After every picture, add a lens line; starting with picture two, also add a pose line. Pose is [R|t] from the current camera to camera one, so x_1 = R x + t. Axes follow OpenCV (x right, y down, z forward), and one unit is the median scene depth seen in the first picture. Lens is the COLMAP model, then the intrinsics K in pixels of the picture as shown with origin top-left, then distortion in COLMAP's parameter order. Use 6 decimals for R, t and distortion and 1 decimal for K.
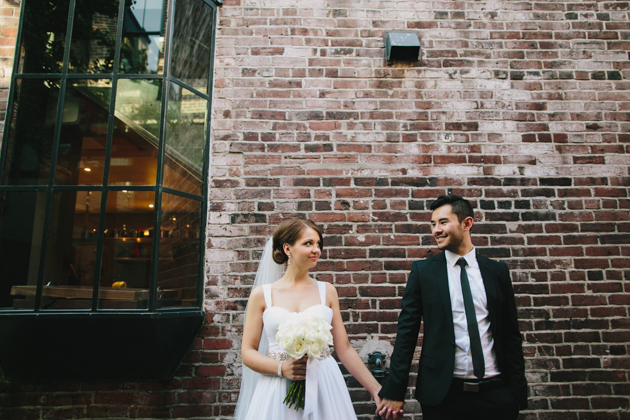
lens RADIAL K [[413.5, 0, 309.3], [0, 413.5, 215.8], [0, 0, 1]] dist [-0.050171, 0.038248]
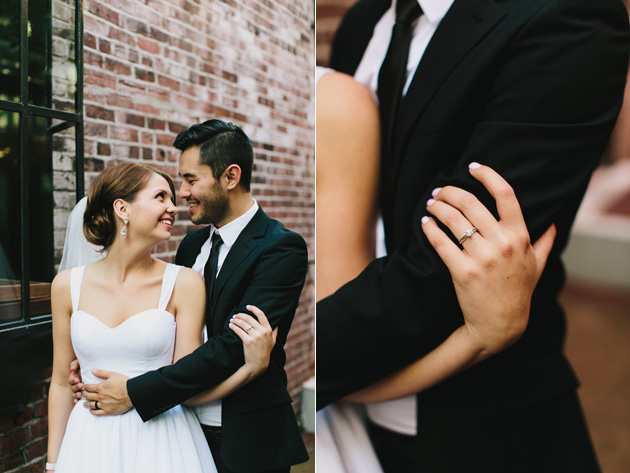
lens RADIAL K [[721.8, 0, 311.4], [0, 721.8, 239.0], [0, 0, 1]] dist [-0.172758, 0.000000]
pose [[0.362931, -0.026271, 0.931446, -1.086394], [-0.164638, 0.982068, 0.091849, -0.040647], [-0.917156, -0.186686, 0.352098, 0.217209]]
